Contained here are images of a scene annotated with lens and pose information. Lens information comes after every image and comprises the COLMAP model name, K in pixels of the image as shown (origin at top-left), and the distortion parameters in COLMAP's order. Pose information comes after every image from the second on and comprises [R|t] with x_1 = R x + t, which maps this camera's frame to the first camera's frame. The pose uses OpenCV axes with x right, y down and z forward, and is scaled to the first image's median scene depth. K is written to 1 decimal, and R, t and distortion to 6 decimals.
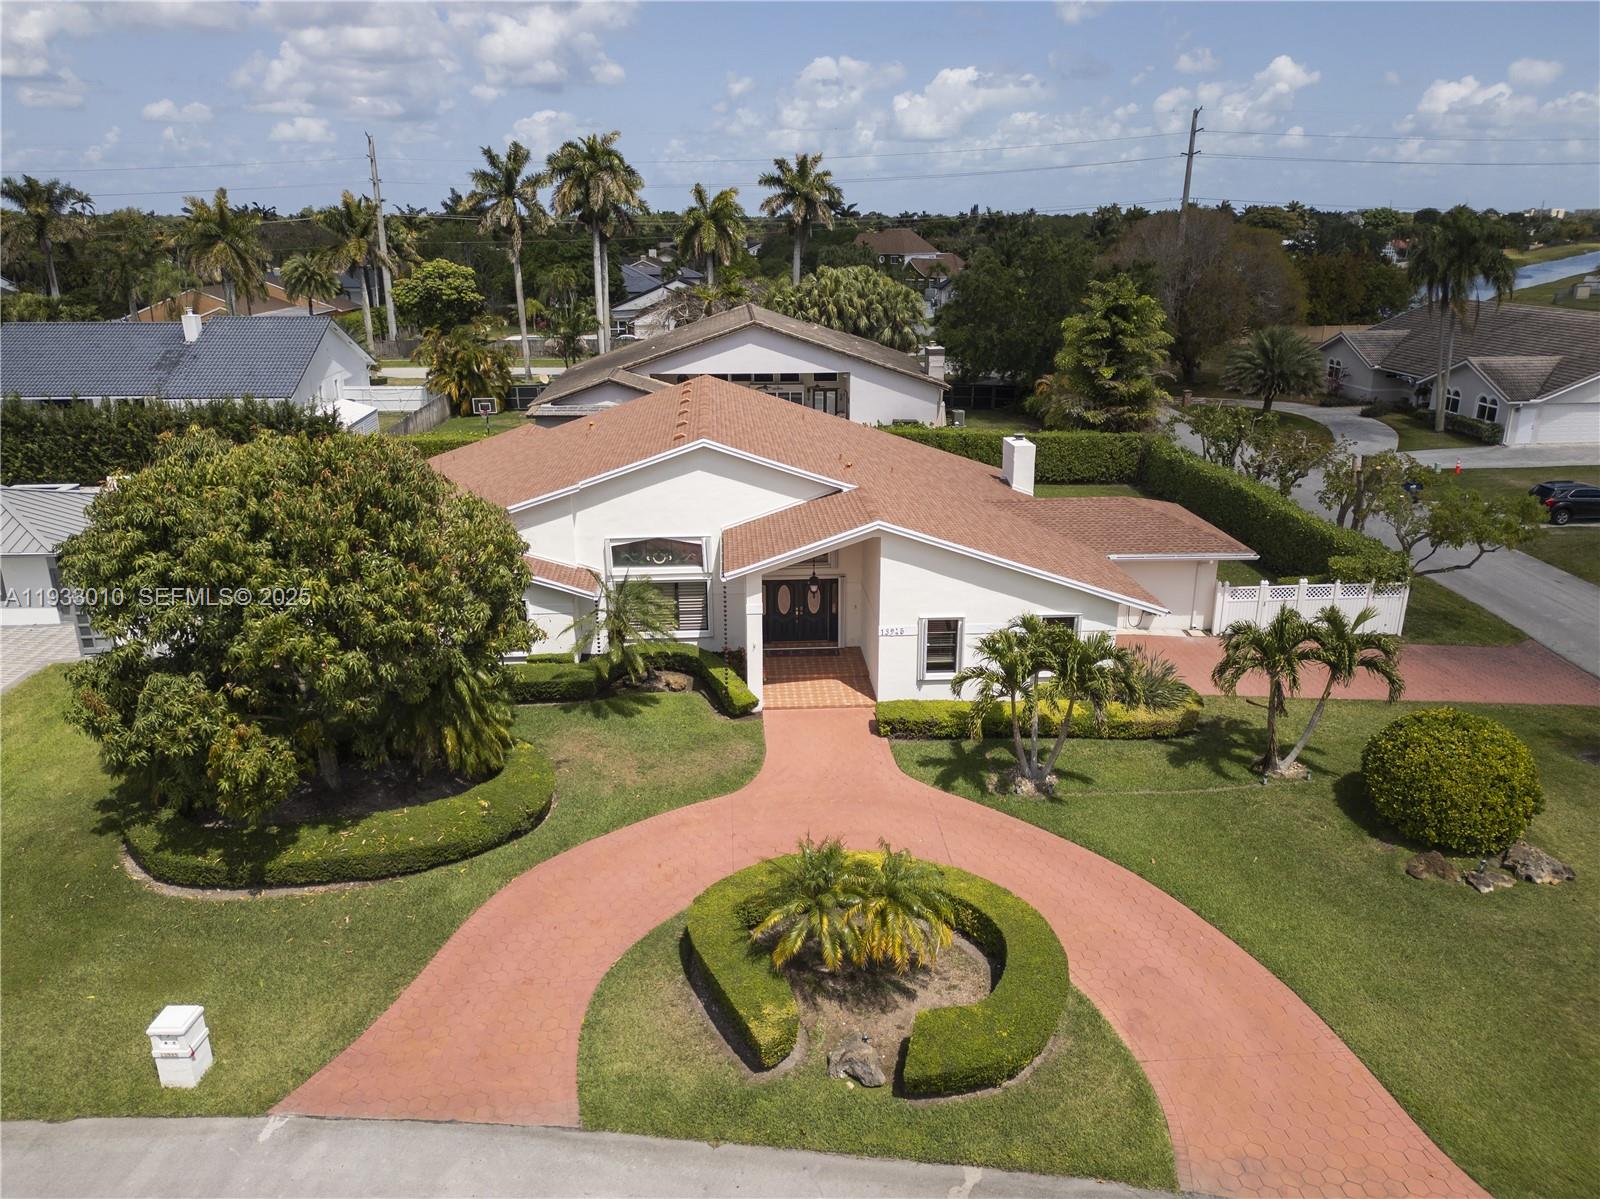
lens RADIAL K [[1149.7, 0, 794.9], [0, 1149.7, 603.4], [0, 0, 1]] dist [0.082447, -0.082027]
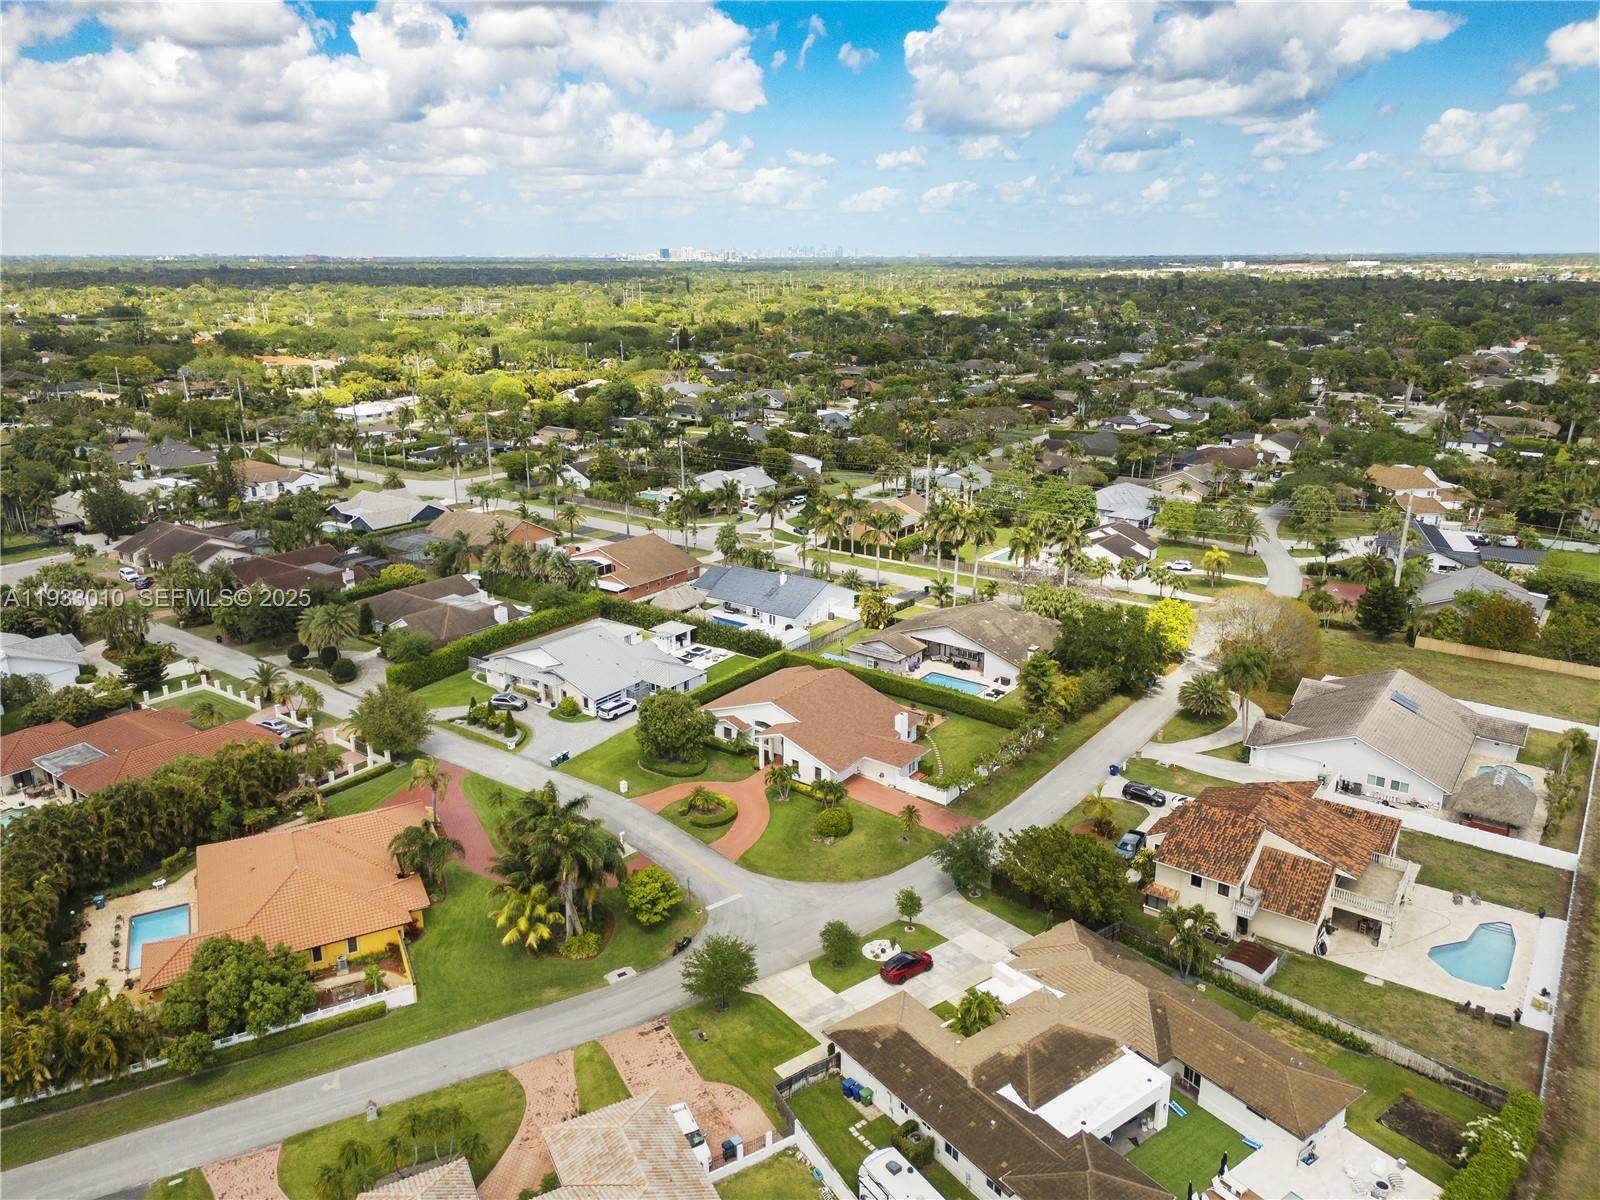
lens RADIAL K [[1149.7, 0, 794.9], [0, 1149.7, 603.9], [0, 0, 1]] dist [0.082447, -0.082027]
pose [[0.756037, 0.193591, -0.625245, 2.253030], [-0.203507, 0.977438, 0.056560, -0.665462], [0.622087, 0.084480, 0.778377, -1.977909]]
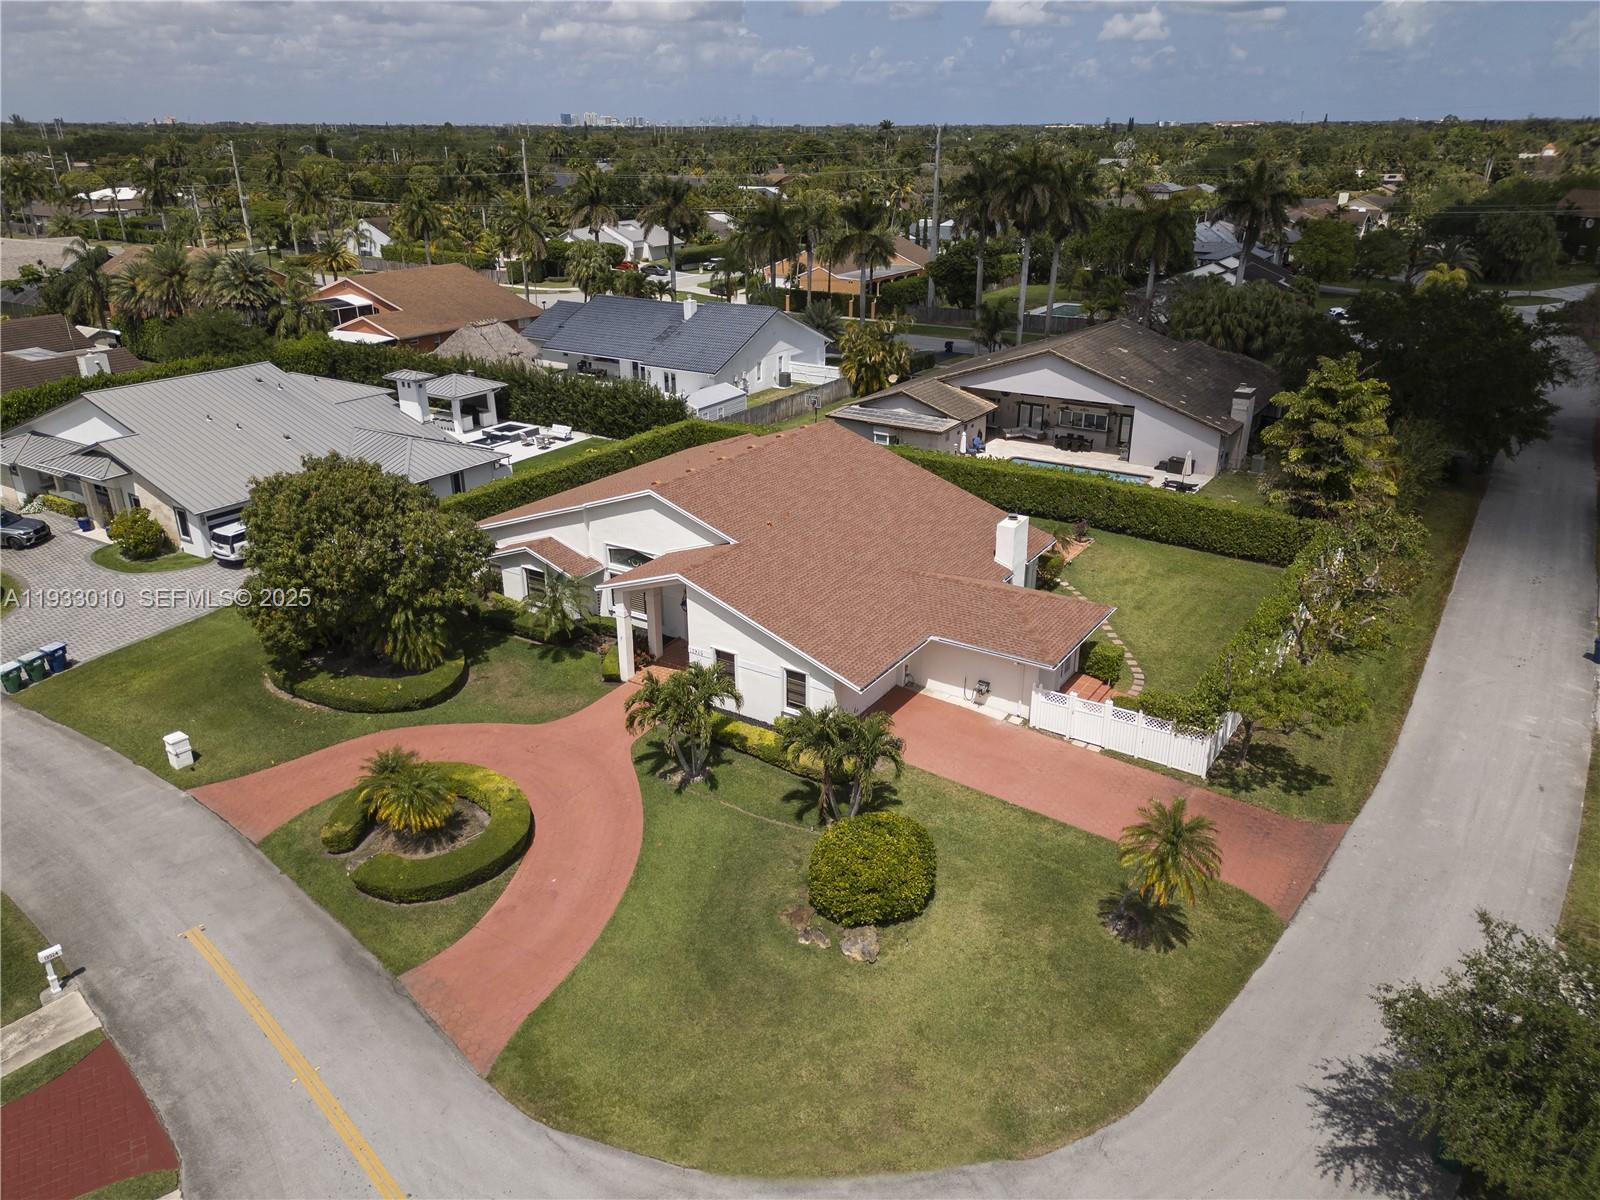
lens RADIAL K [[1149.7, 0, 794.9], [0, 1149.7, 603.9], [0, 0, 1]] dist [0.082447, -0.082027]
pose [[0.799836, 0.228136, -0.555173, 0.809472], [-0.186223, 0.973627, 0.131799, -0.204691], [0.570599, -0.002032, 0.821226, -0.071870]]
